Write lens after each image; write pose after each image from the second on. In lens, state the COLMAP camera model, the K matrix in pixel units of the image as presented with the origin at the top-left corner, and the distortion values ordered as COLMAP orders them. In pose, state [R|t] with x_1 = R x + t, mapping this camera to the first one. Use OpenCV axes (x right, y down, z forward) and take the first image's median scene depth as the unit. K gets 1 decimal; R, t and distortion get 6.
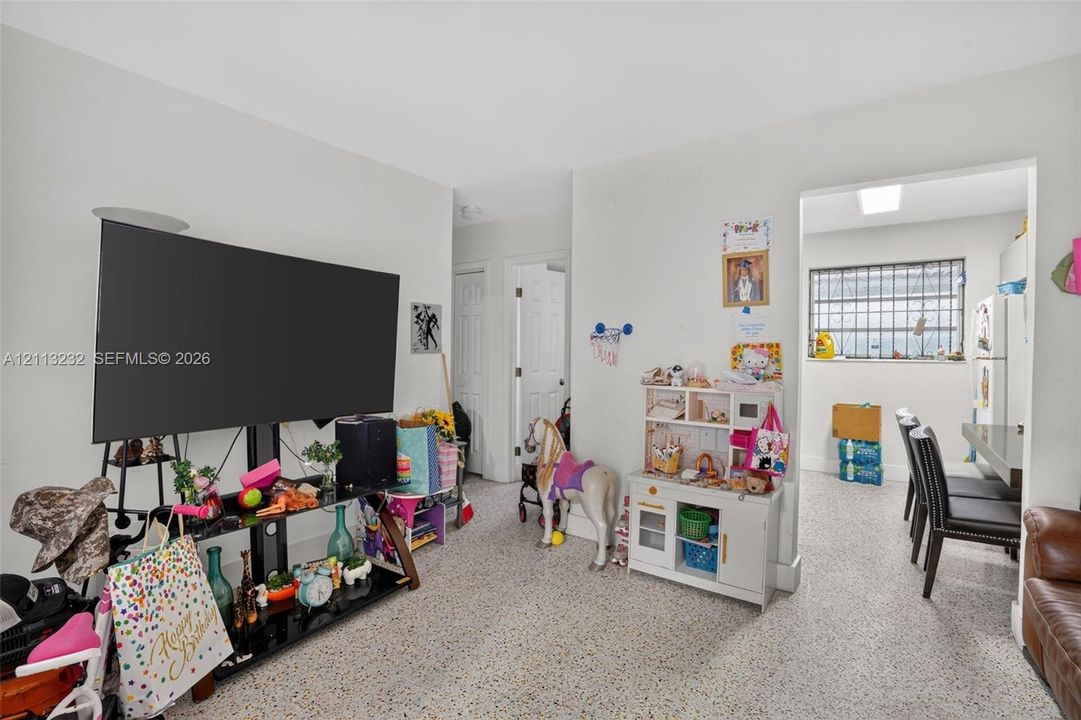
lens RADIAL K [[502.7, 0, 548.6], [0, 502.7, 358.3], [0, 0, 1]] dist [-0.004115, 0.001003]
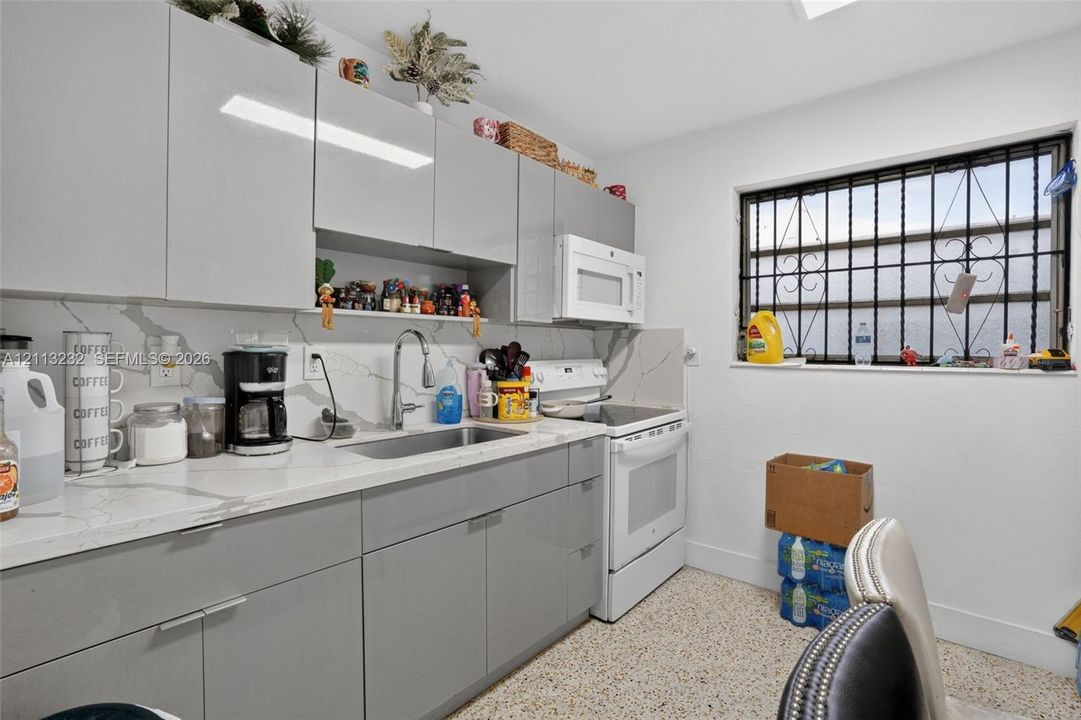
lens RADIAL K [[502.7, 0, 532.3], [0, 502.7, 356.3], [0, 0, 1]] dist [-0.004115, 0.001003]
pose [[0.994436, 0.000676, -0.105345, 0.396222], [-0.001154, 0.999989, -0.004482, -0.003982], [0.105341, 0.004578, 0.994426, 0.499733]]
